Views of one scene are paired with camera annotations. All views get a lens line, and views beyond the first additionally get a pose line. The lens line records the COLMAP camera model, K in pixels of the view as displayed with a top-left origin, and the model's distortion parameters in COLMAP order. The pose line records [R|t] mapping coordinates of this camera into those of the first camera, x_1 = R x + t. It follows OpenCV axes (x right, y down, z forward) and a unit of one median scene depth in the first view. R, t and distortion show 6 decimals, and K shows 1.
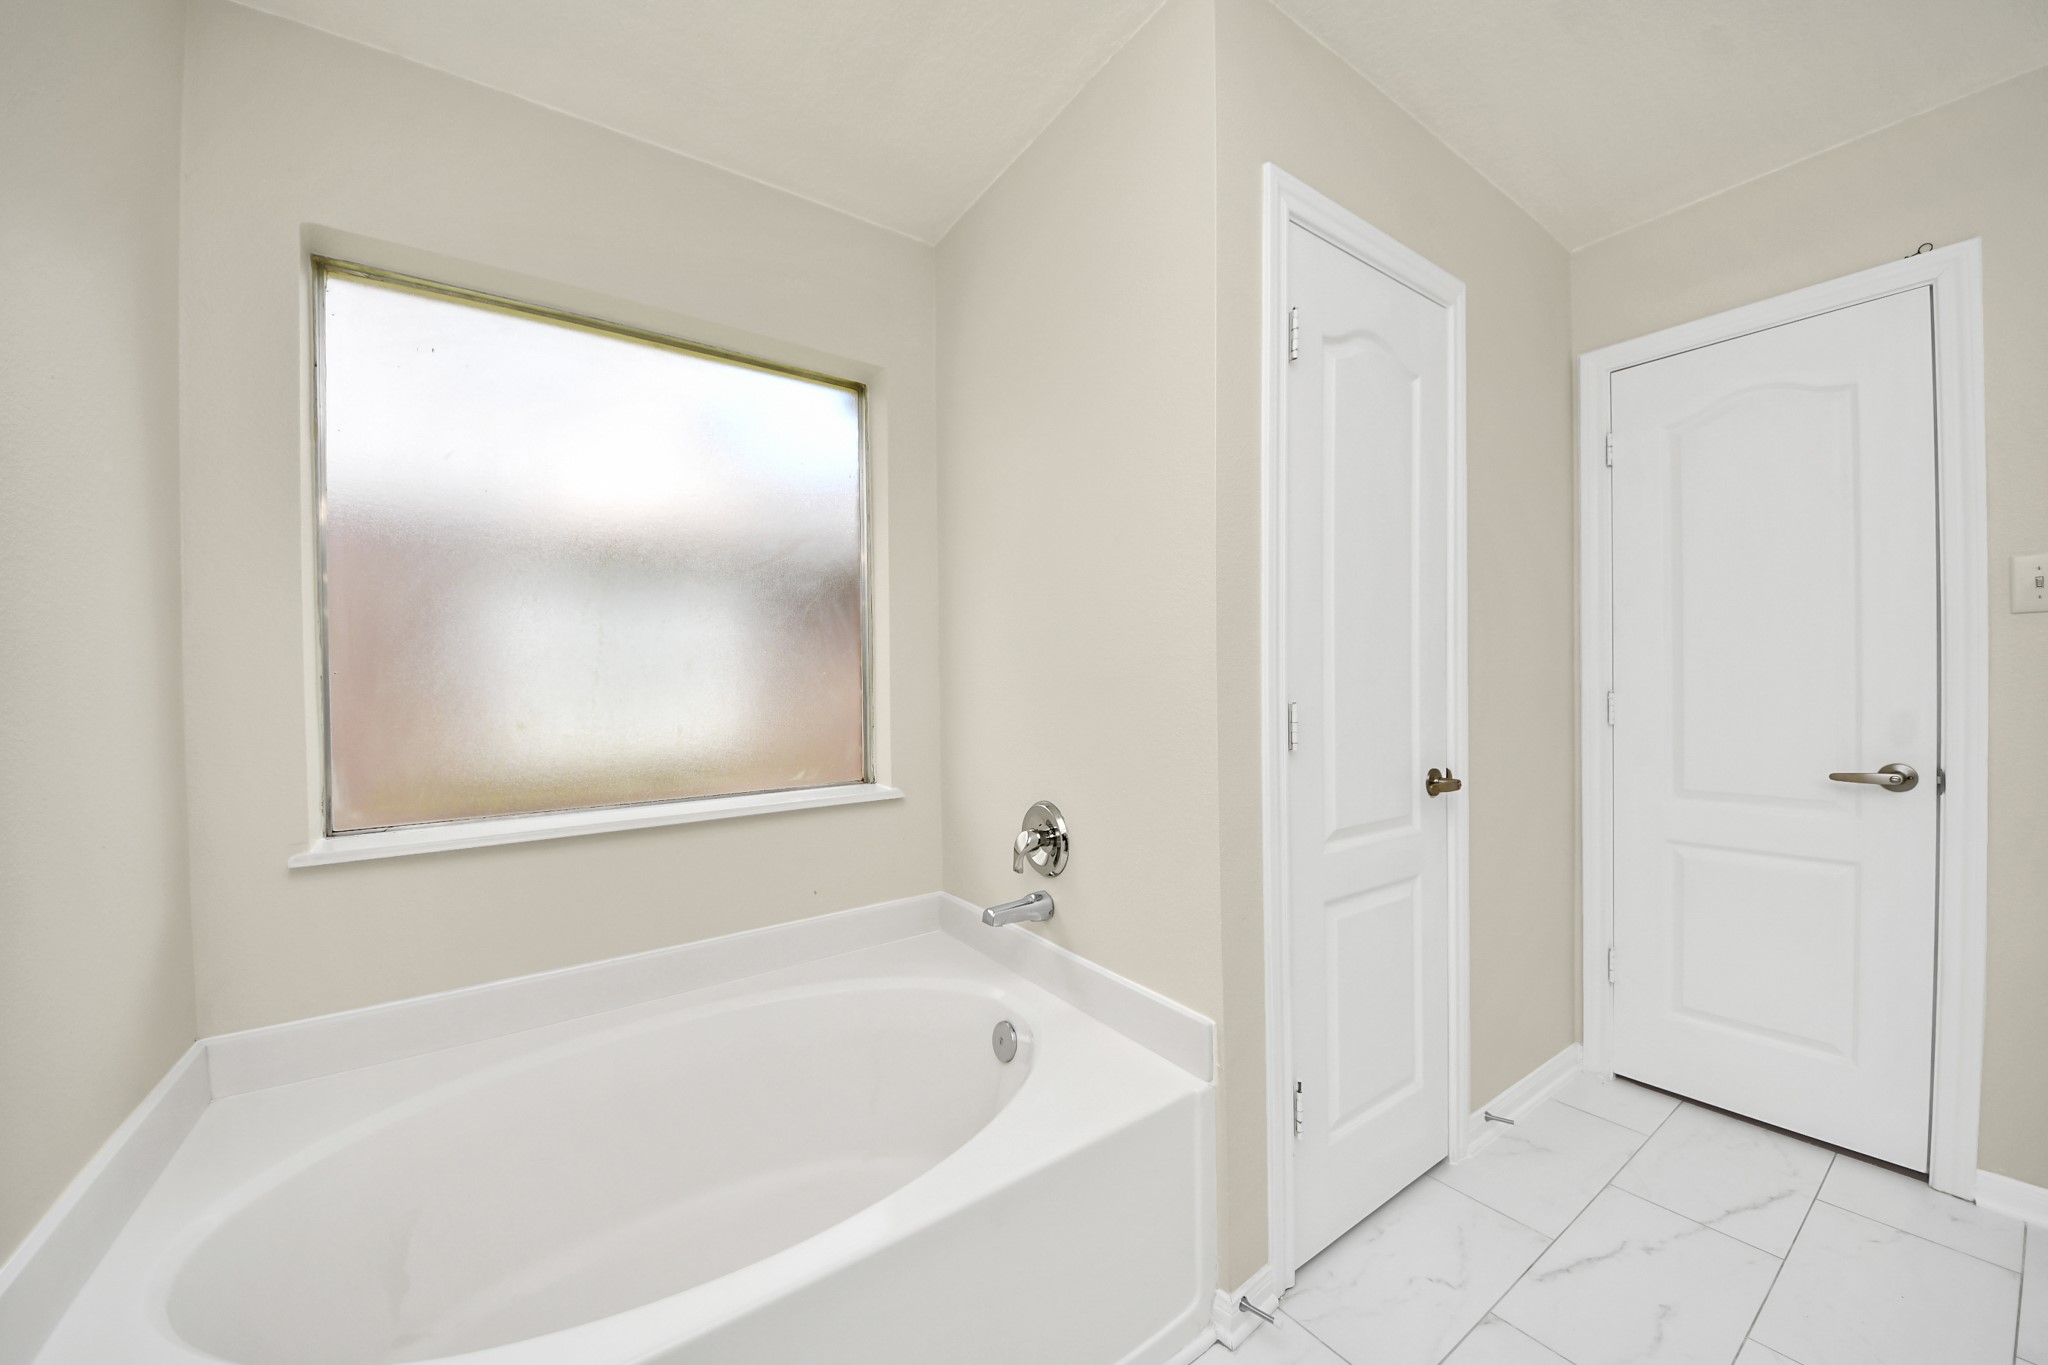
lens RADIAL K [[747.8, 0, 1029.0], [0, 747.8, 693.5], [0, 0, 1]] dist [0.020519, -0.013923]
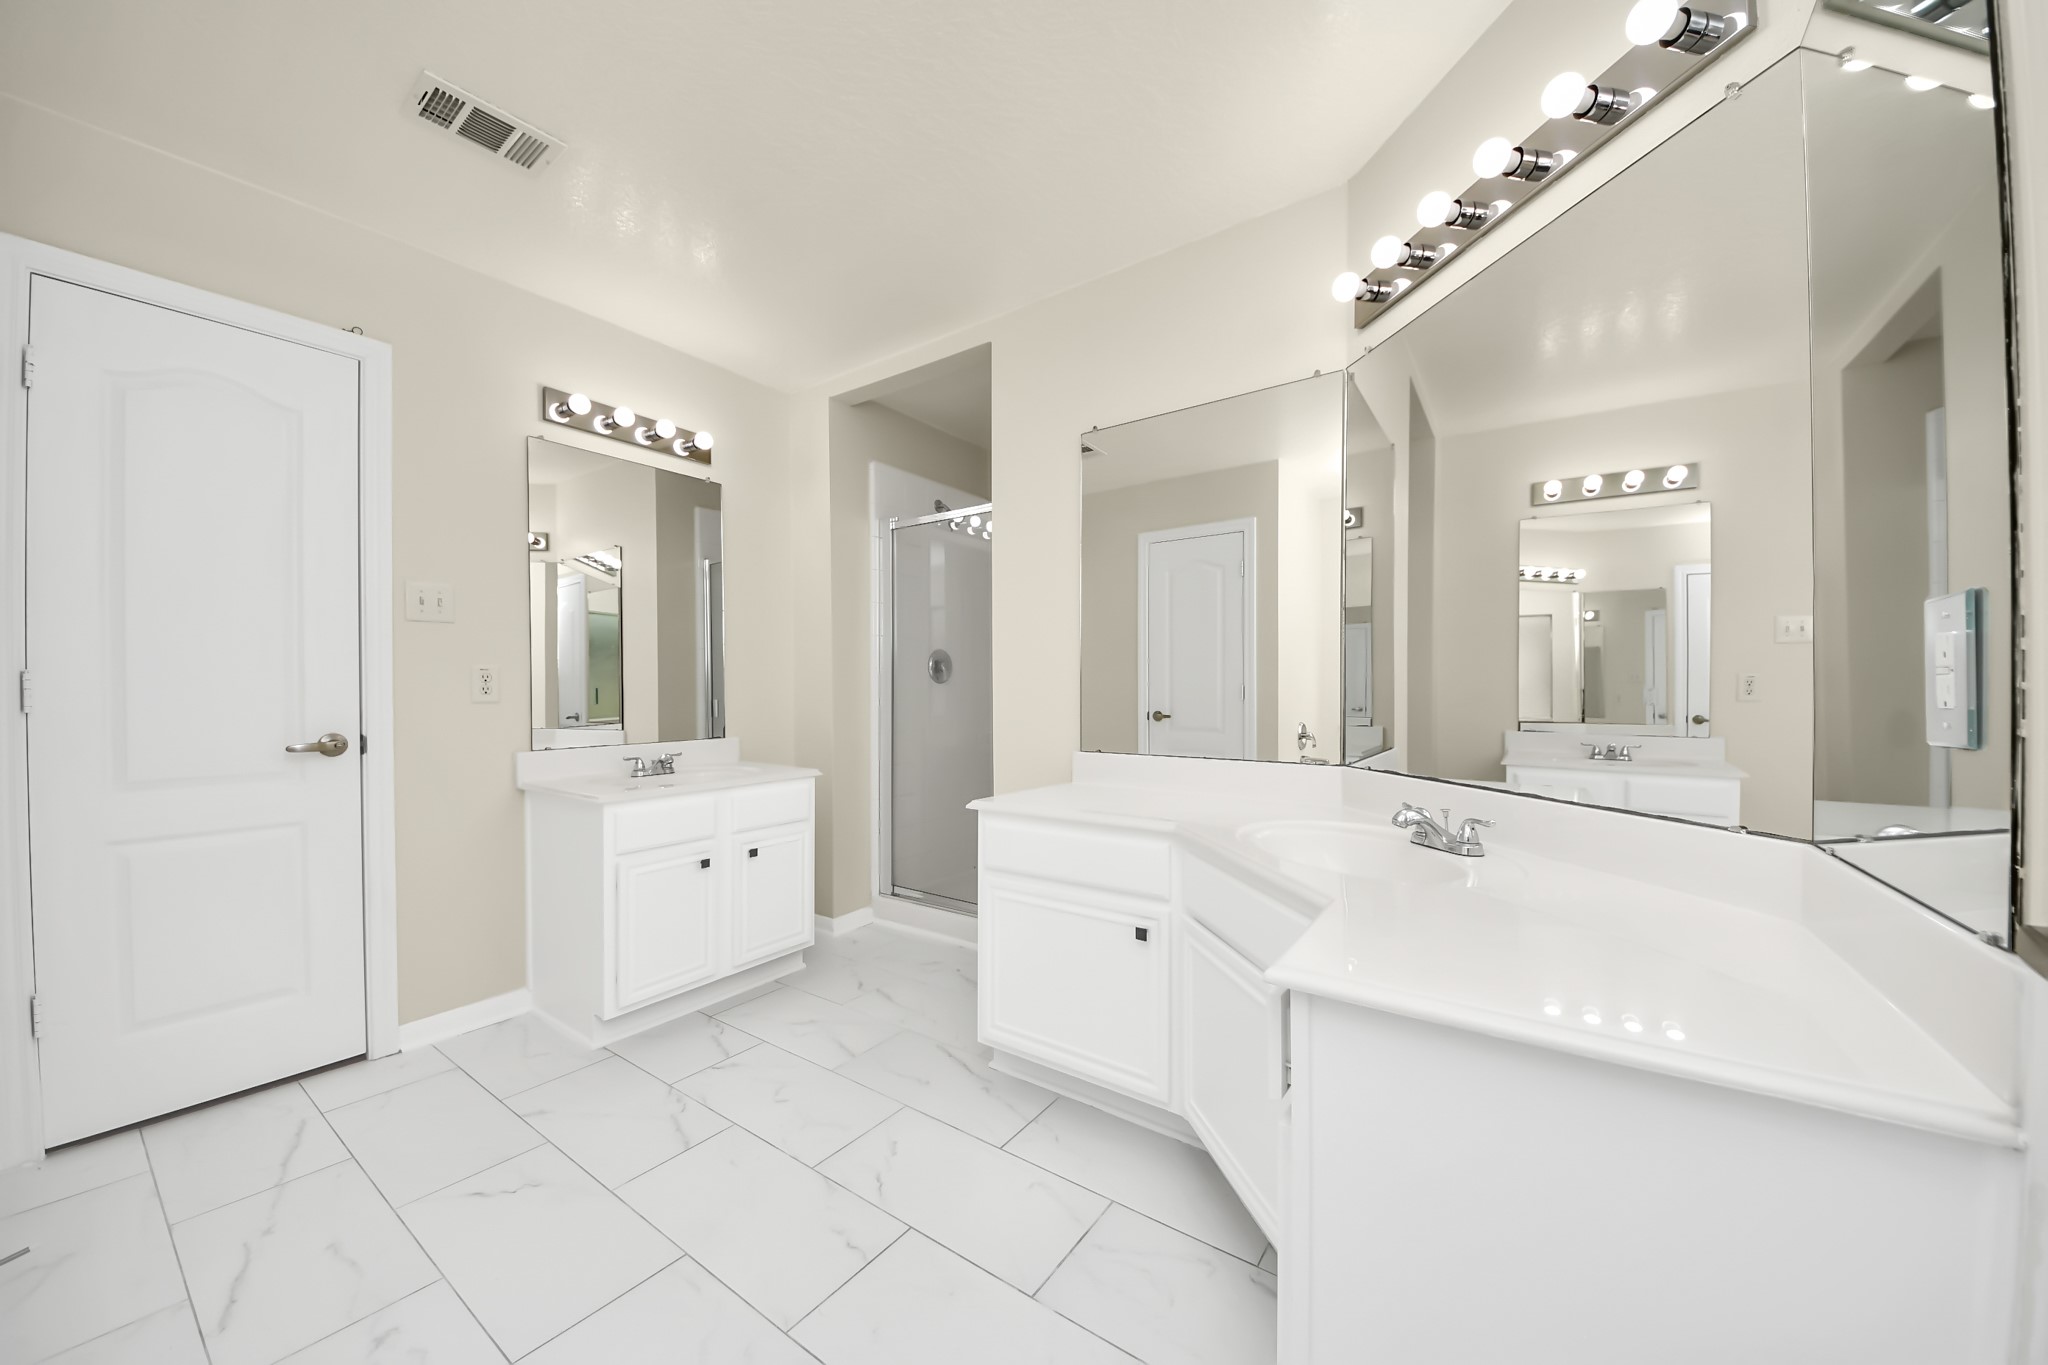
lens RADIAL K [[747.8, 0, 1029.0], [0, 747.8, 693.5], [0, 0, 1]] dist [0.020519, -0.013923]
pose [[-0.342847, 0.008762, 0.939350, -0.407318], [0.018837, 0.999820, -0.002451, 0.053886], [-0.939202, 0.016854, -0.342950, 0.359609]]
